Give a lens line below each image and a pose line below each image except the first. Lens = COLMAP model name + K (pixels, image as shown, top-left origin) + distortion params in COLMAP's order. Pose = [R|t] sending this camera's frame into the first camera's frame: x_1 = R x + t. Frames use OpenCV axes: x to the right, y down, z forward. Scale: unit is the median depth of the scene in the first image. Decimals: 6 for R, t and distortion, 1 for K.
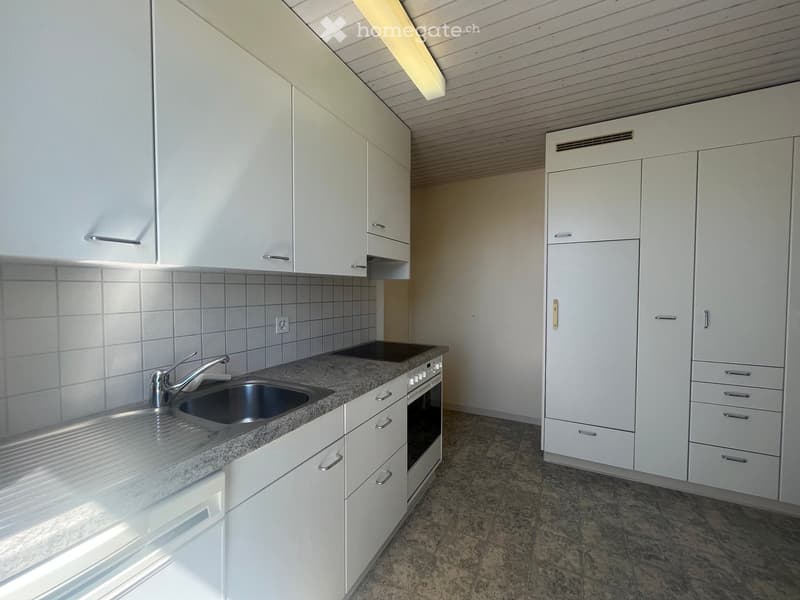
lens RADIAL K [[321.9, 0, 399.5], [0, 321.9, 300.5], [0, 0, 1]] dist [0.000155, 0.000085]
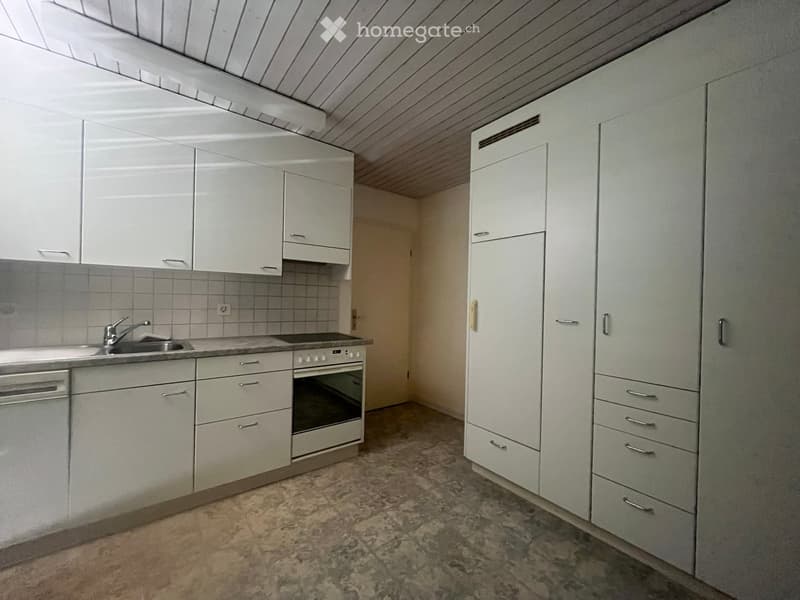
lens RADIAL K [[321.9, 0, 397.4], [0, 321.9, 298.5], [0, 0, 1]] dist [0.000155, 0.000085]
pose [[0.906137, 0.018807, -0.422566, 0.792173], [-0.035001, 0.998919, -0.030596, 0.037218], [0.421534, 0.042514, 0.905815, 0.028596]]
